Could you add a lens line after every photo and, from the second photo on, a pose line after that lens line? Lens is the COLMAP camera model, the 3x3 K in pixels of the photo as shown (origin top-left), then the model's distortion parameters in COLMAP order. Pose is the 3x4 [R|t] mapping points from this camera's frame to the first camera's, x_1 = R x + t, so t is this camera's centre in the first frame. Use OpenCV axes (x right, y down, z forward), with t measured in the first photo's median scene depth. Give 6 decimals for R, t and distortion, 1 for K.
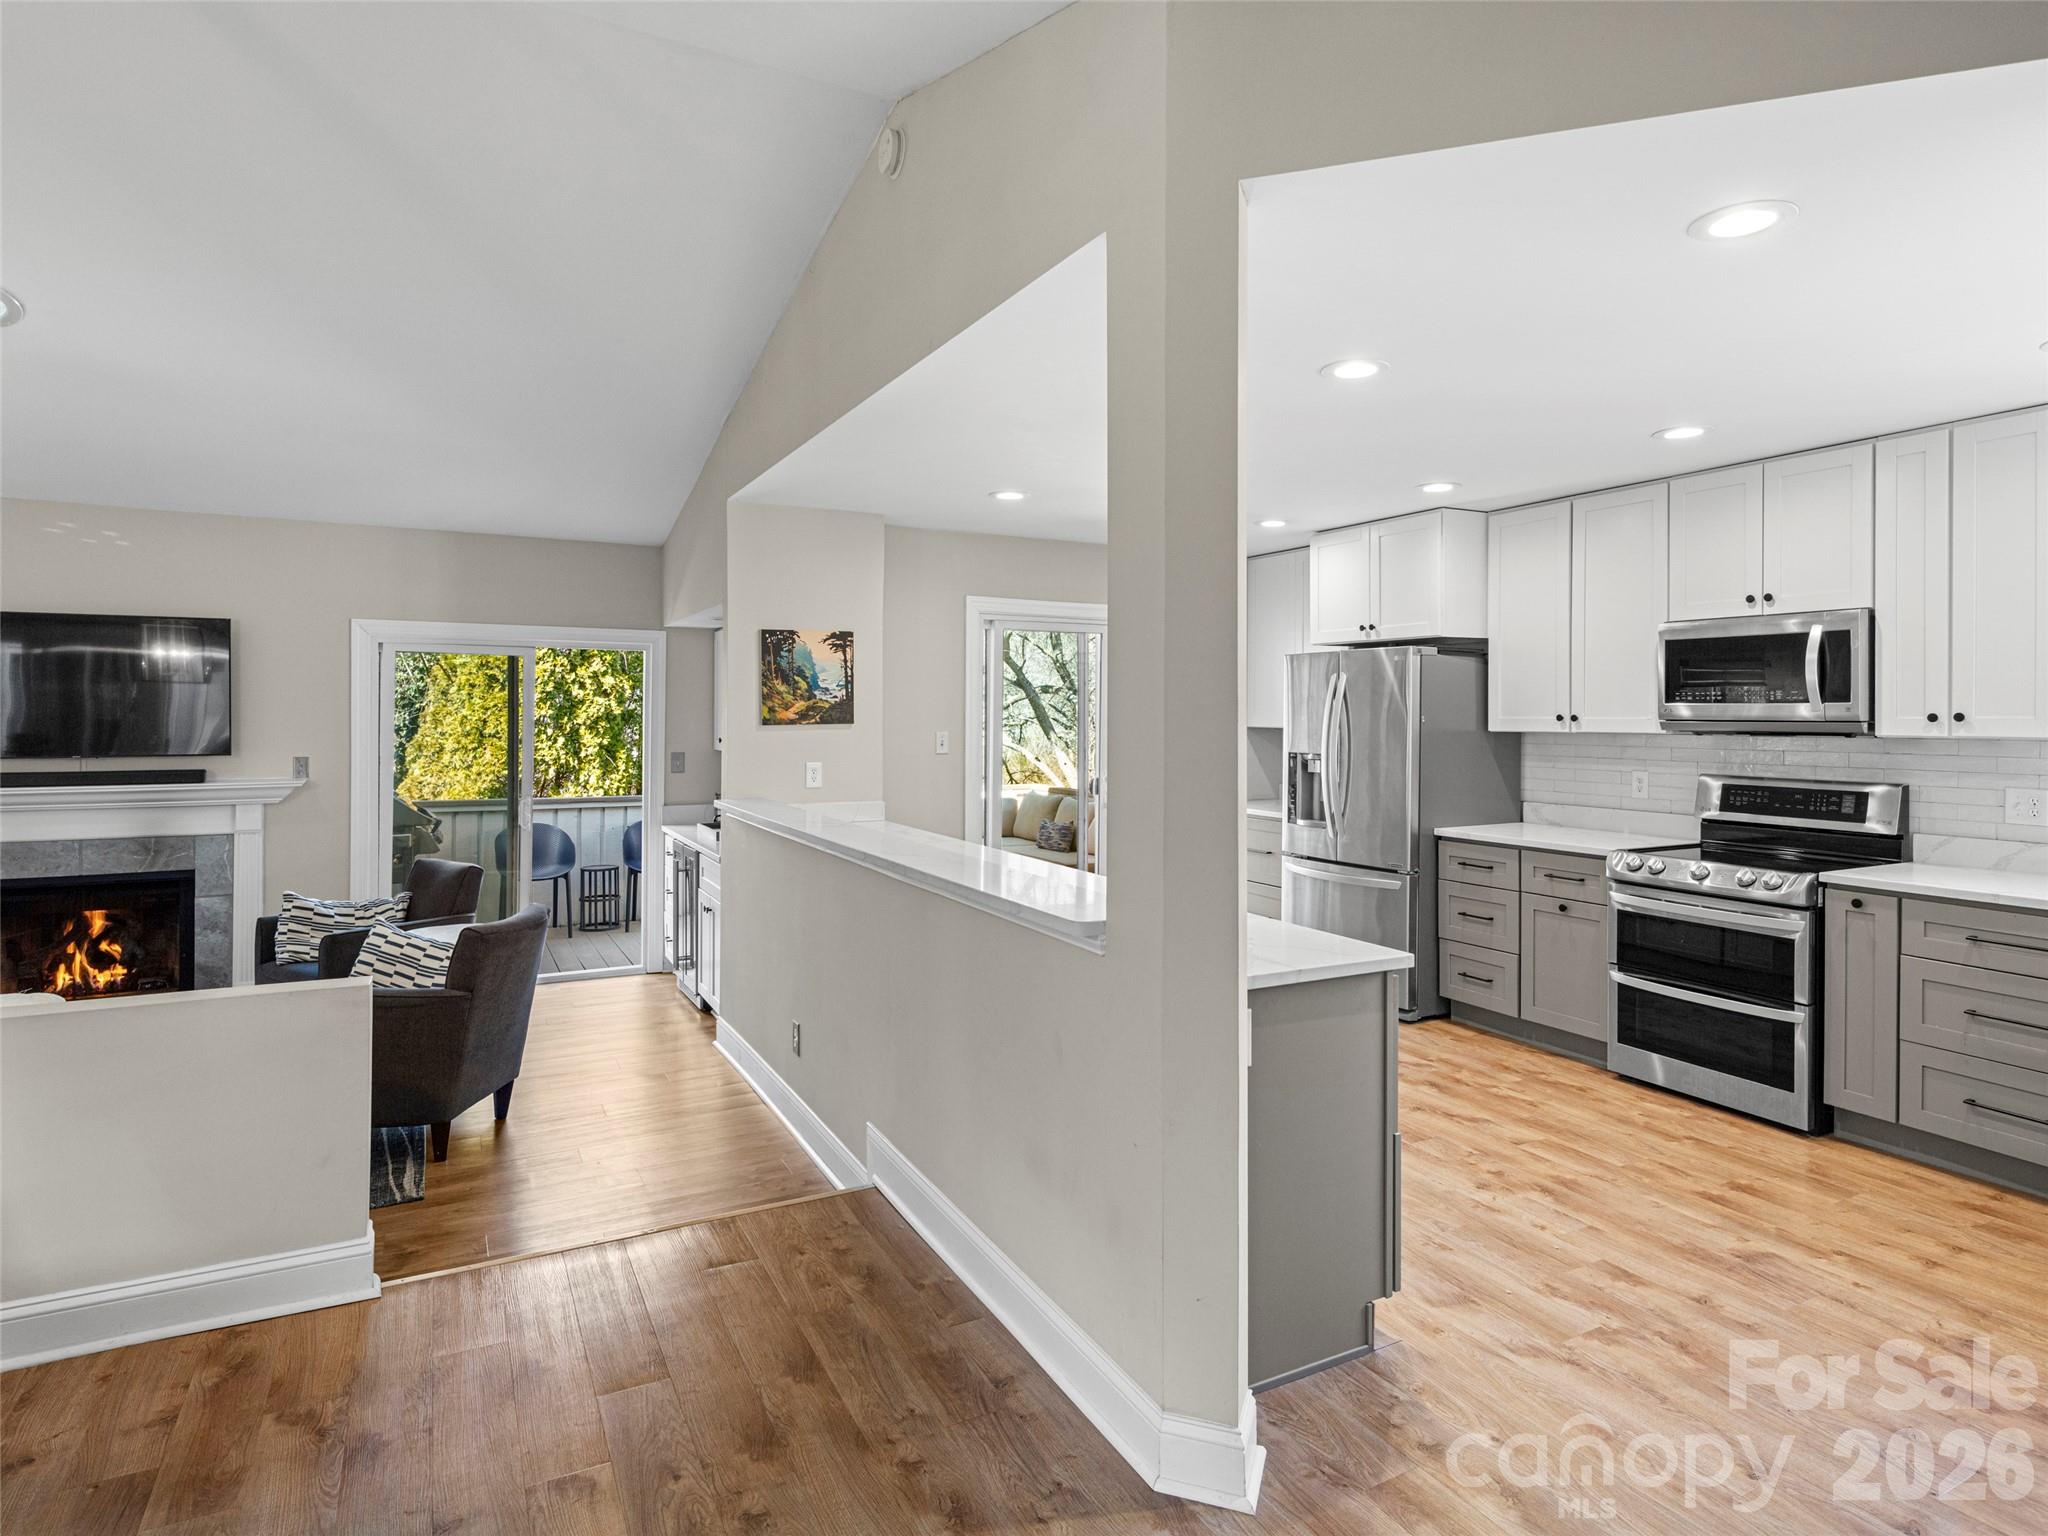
lens RADIAL K [[1127.6, 0, 1048.8], [0, 1127.6, 710.9], [0, 0, 1]] dist [0.007521, -0.003874]
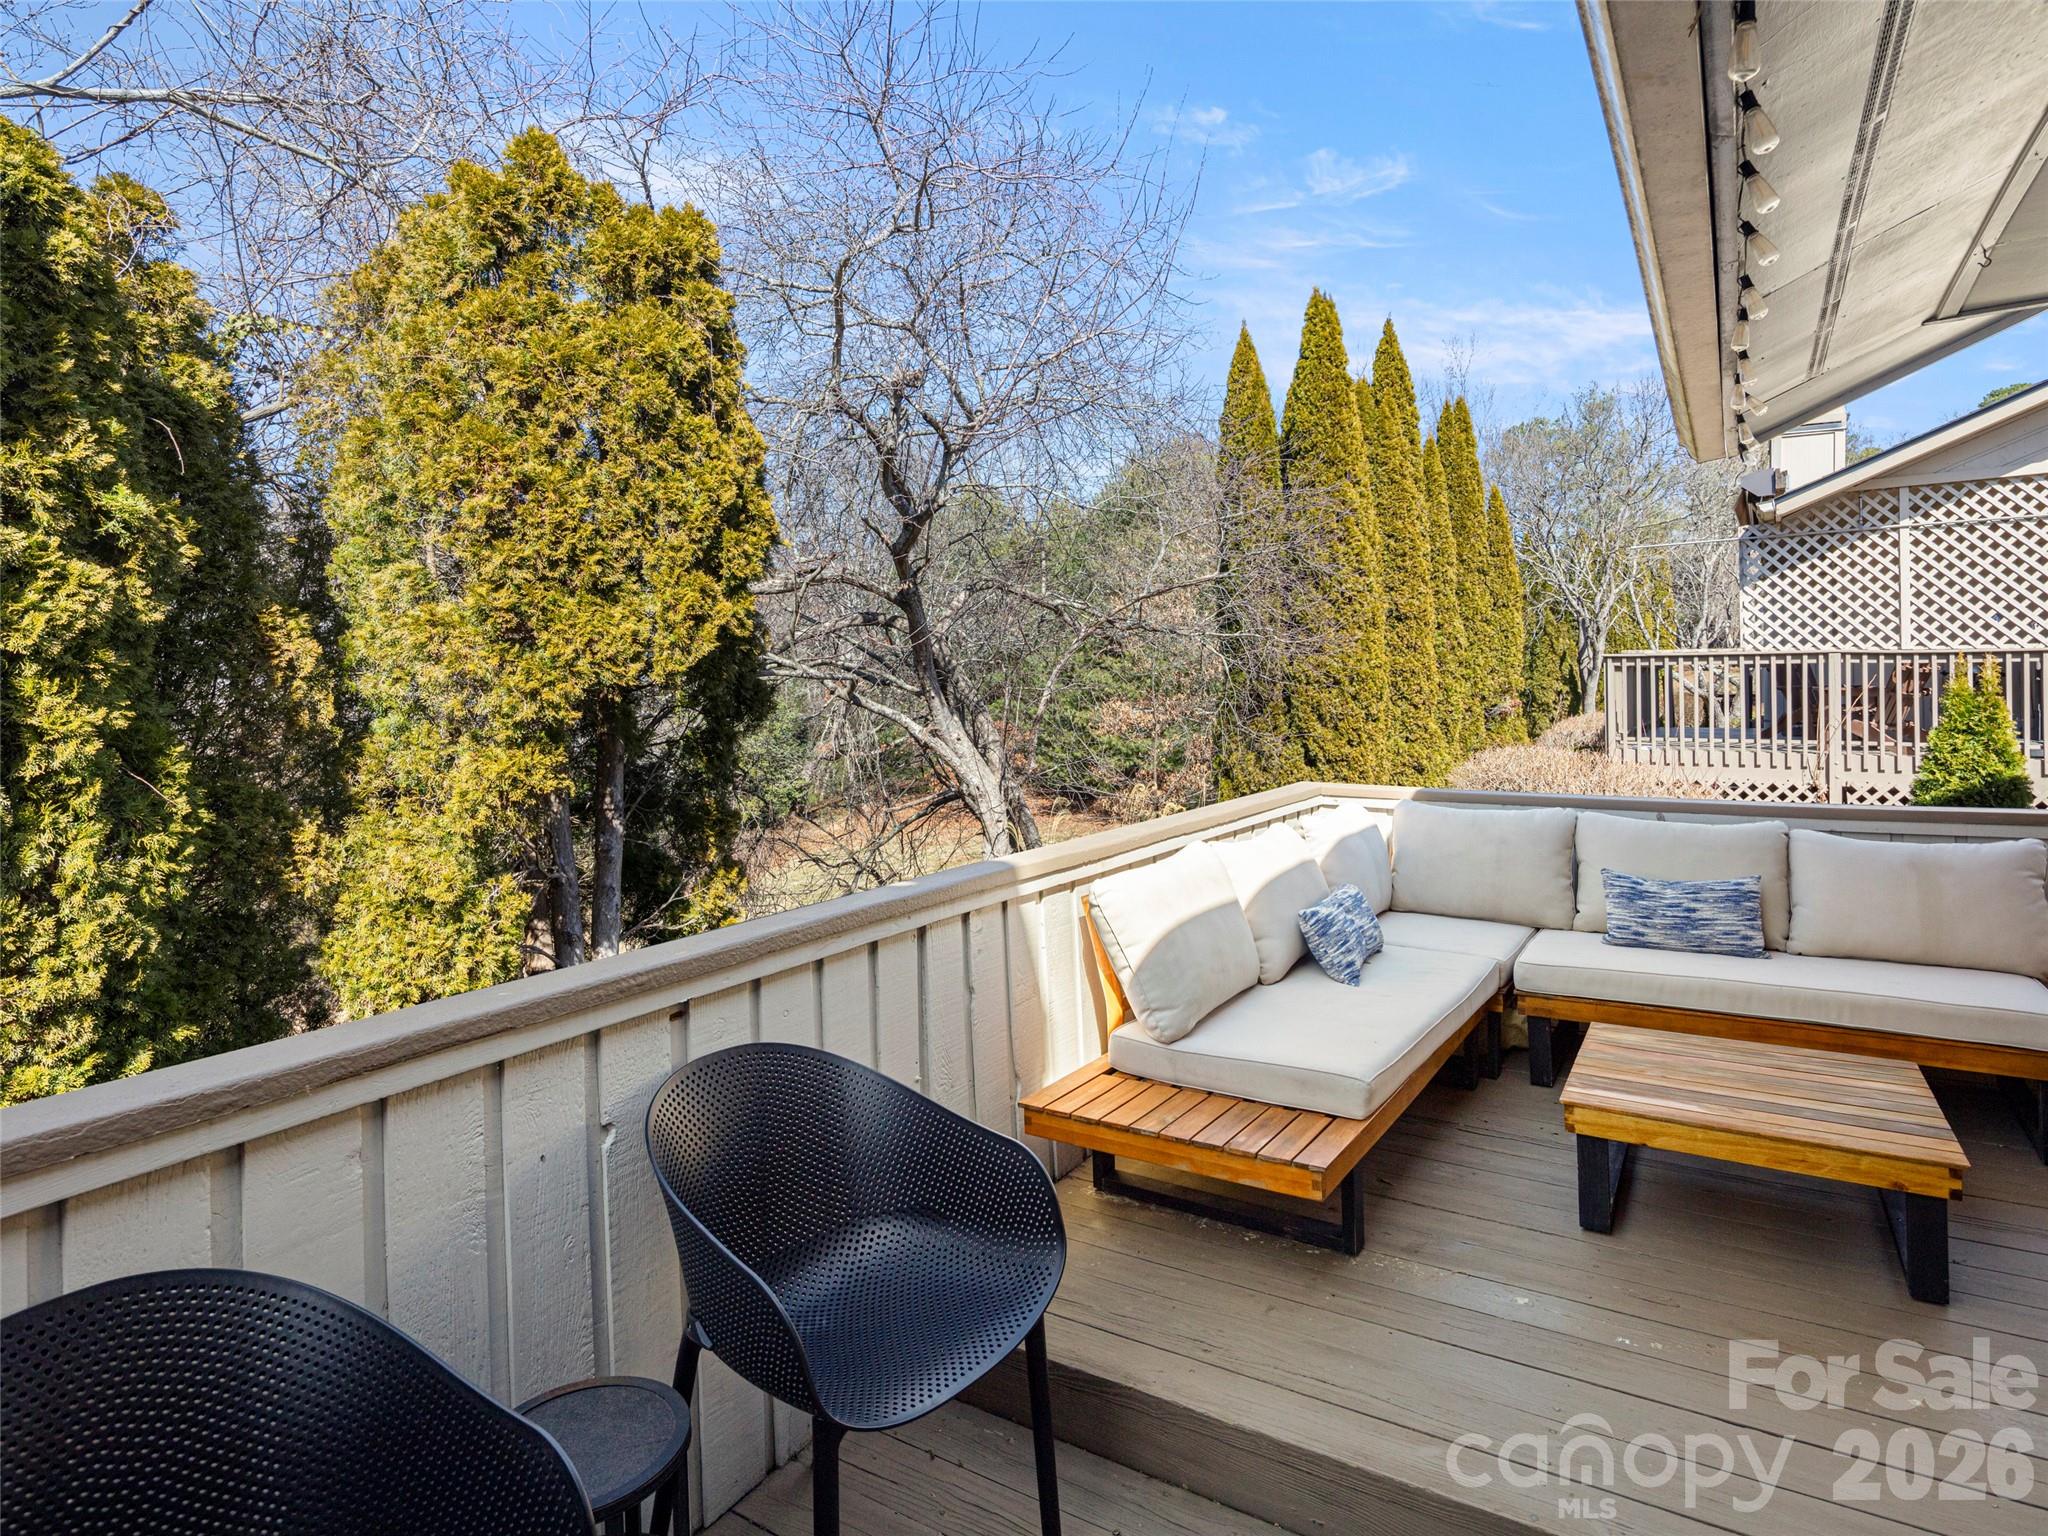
lens RADIAL K [[1127.6, 0, 1020.5], [0, 1127.6, 685.5], [0, 0, 1]] dist [0.007521, -0.003874]
pose [[0.875966, -0.011230, 0.482242, -0.800671], [0.007074, 0.999921, 0.010436, 0.041999], [-0.482321, -0.005731, 0.875976, 1.557034]]
